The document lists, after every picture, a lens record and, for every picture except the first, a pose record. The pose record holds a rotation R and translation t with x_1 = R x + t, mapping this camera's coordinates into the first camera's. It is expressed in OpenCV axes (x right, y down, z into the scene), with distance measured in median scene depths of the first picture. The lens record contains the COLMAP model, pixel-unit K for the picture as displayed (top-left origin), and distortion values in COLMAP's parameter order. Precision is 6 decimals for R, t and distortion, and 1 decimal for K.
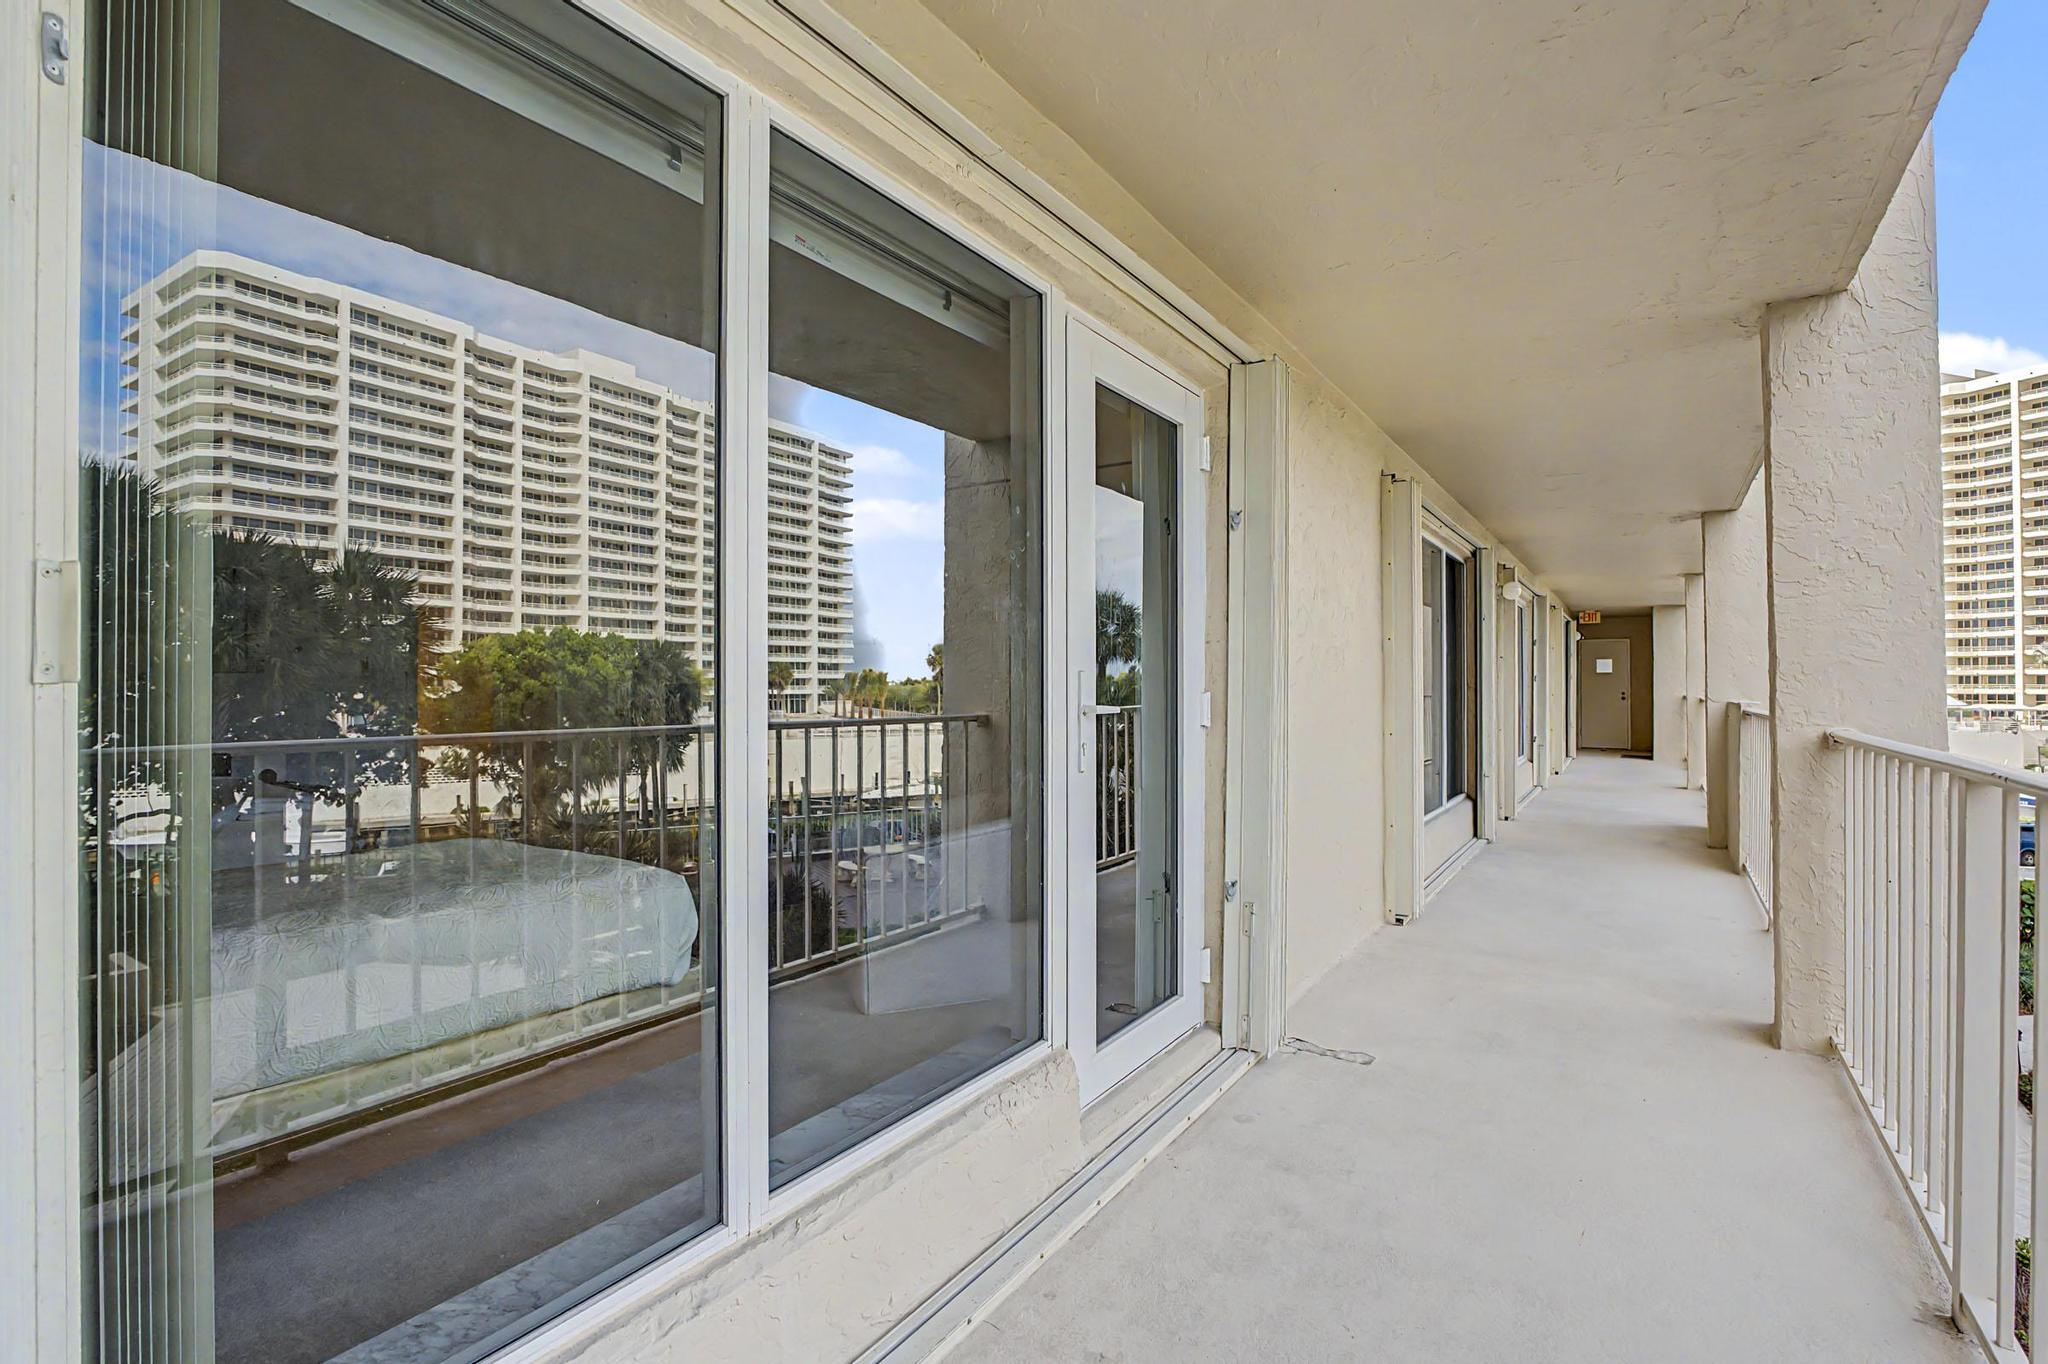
lens RADIAL K [[968.9, 0, 1043.0], [0, 968.9, 683.6], [0, 0, 1]] dist [-0.005969, -0.000232]
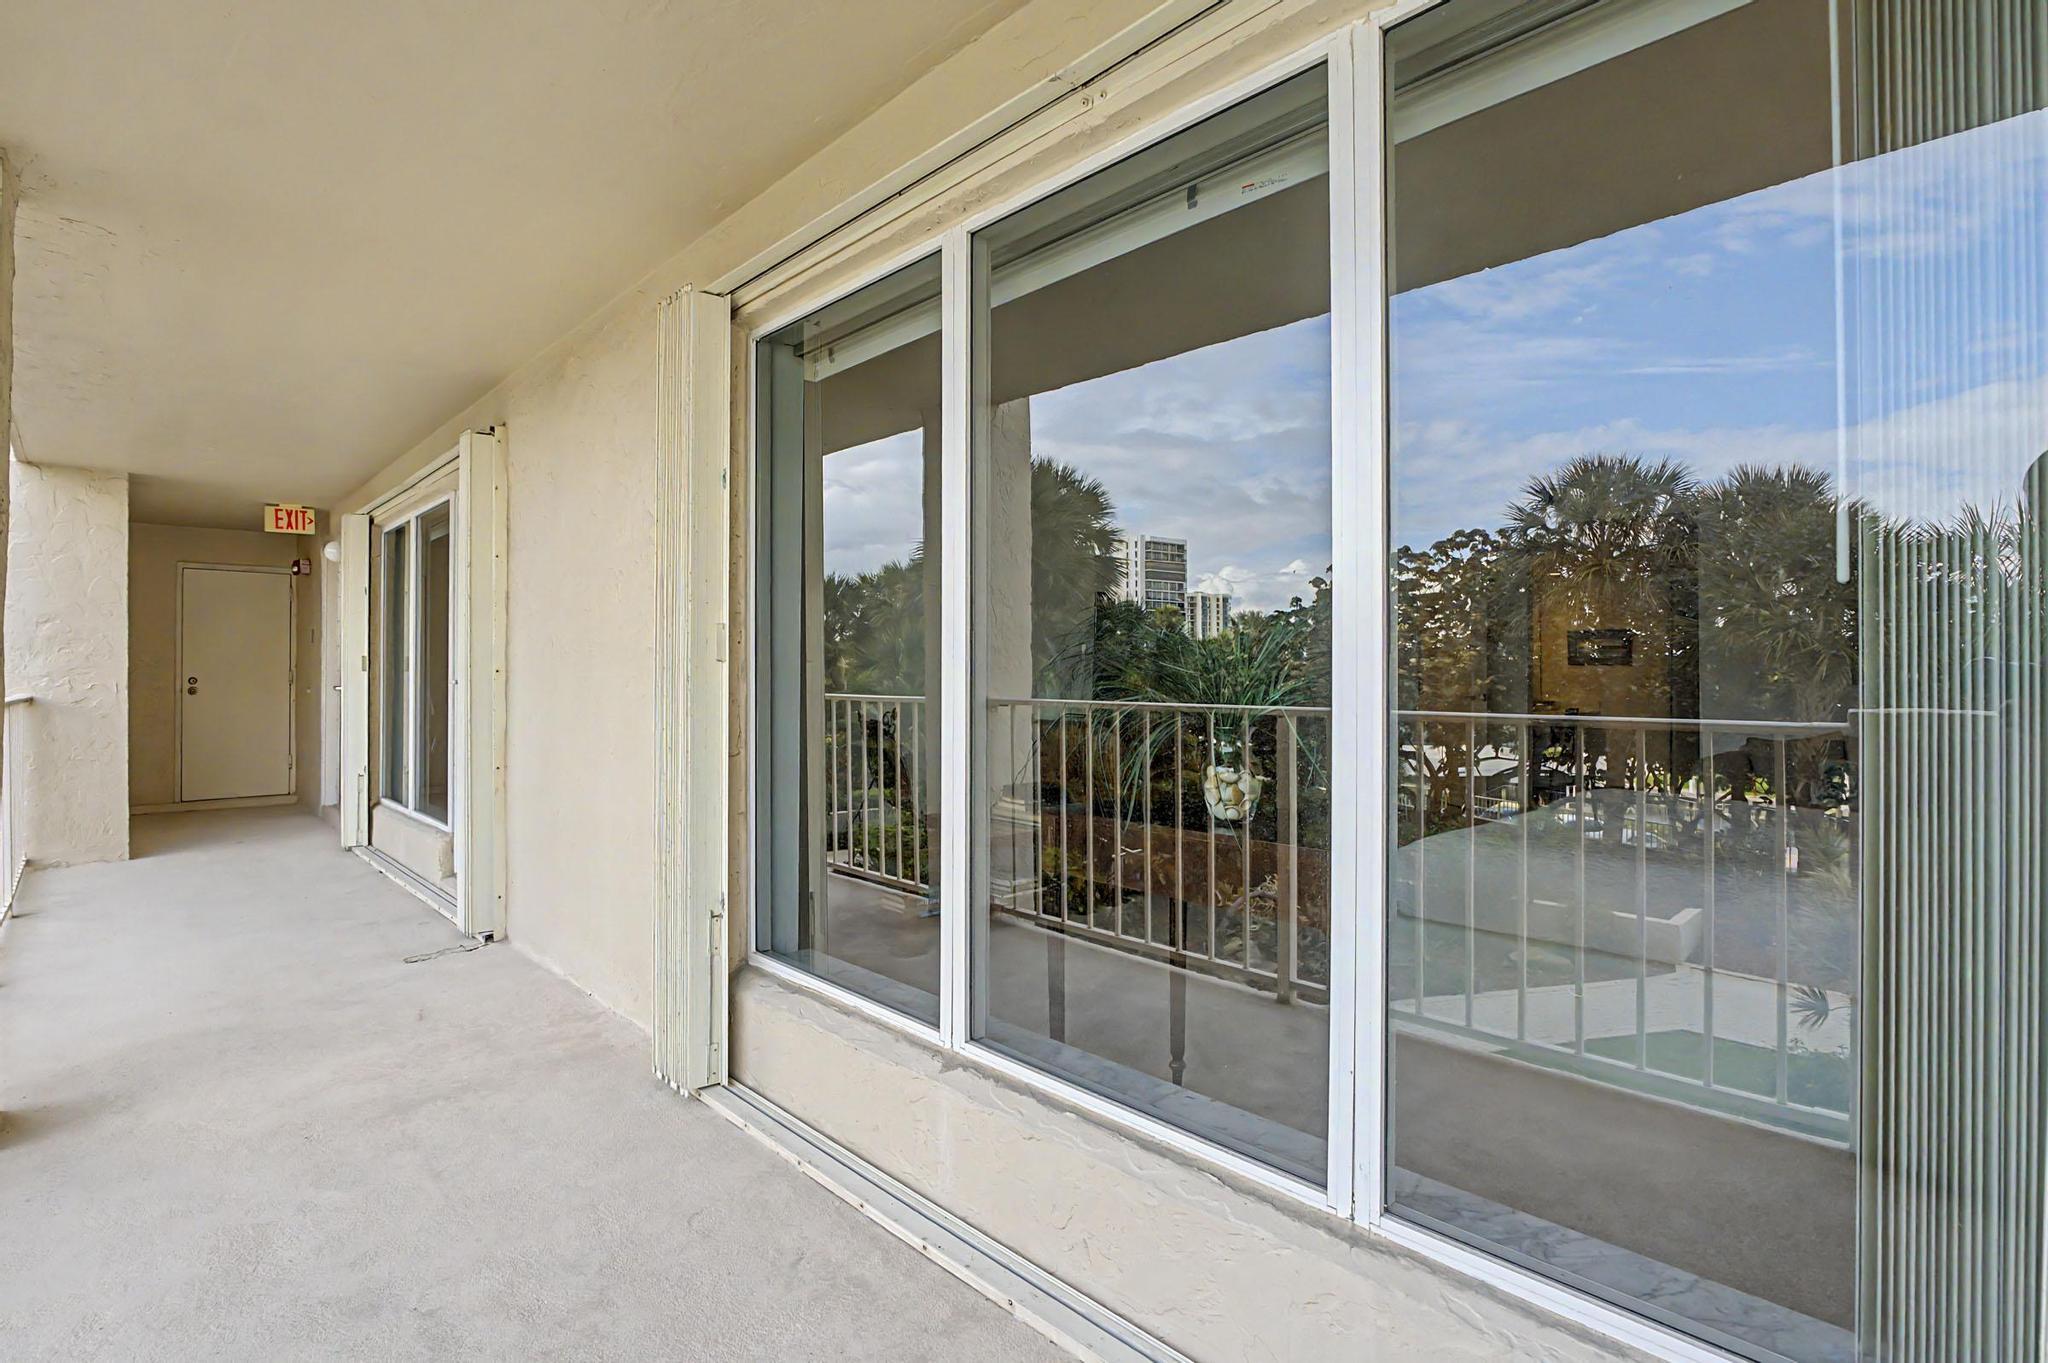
lens RADIAL K [[968.9, 0, 1043.0], [0, 968.9, 683.1], [0, 0, 1]] dist [-0.005969, -0.000232]
pose [[-0.218465, 0.000655, -0.975845, 0.800455], [-0.001775, 0.999998, 0.001068, 0.044630], [0.975843, 0.001966, -0.218463, 1.079450]]
